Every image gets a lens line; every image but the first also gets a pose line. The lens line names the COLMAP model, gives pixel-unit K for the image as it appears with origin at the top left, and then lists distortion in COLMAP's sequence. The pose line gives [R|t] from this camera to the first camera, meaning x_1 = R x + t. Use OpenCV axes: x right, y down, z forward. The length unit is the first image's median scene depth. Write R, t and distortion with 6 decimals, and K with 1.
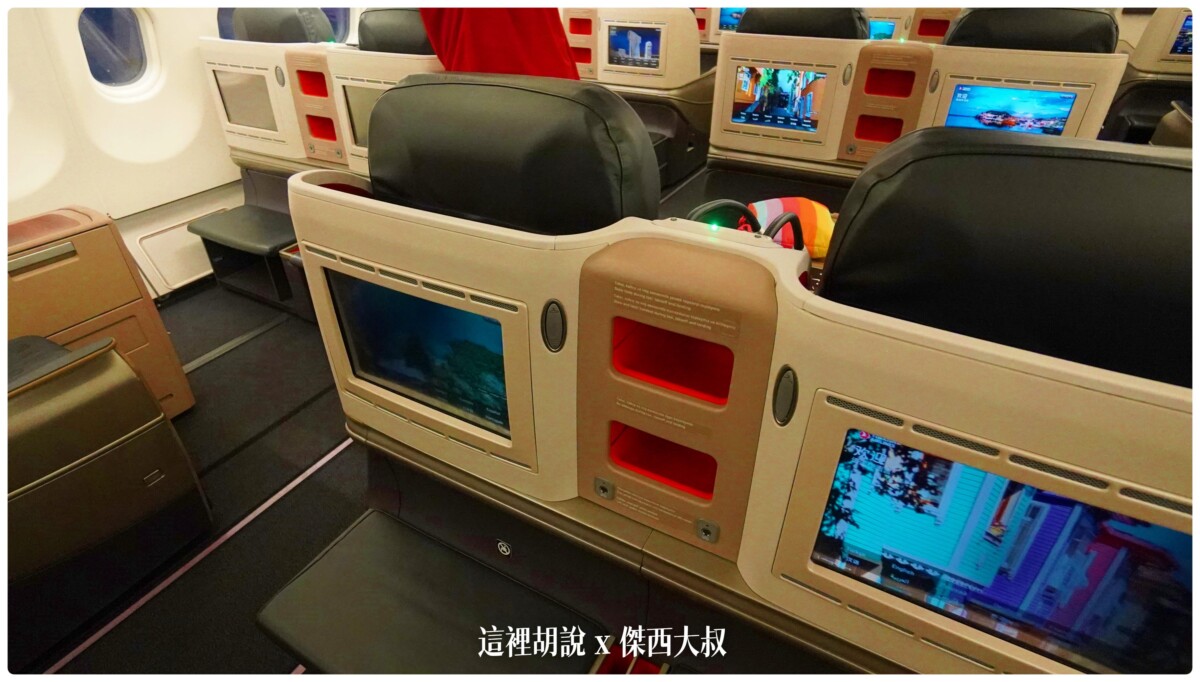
lens RADIAL K [[599.8, 0, 600.0], [0, 599.8, 341.0], [0, 0, 1]] dist [-0.044449, -0.000134]
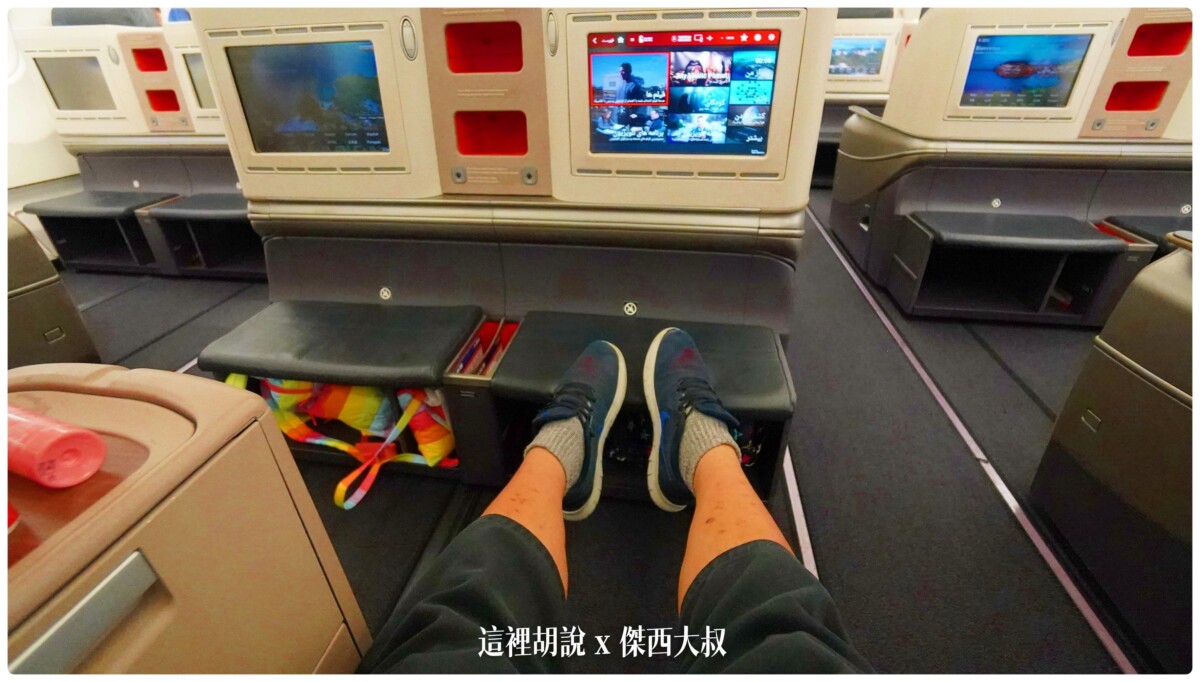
lens RADIAL K [[512.3, 0, 600.0], [0, 512.3, 341.0], [0, 0, 1]] dist [-0.038629, 0.000915]
pose [[0.943144, -0.166740, 0.287538, -0.035070], [0.179714, 0.983533, -0.019134, 0.270884], [-0.279612, 0.069720, 0.957578, -0.105796]]
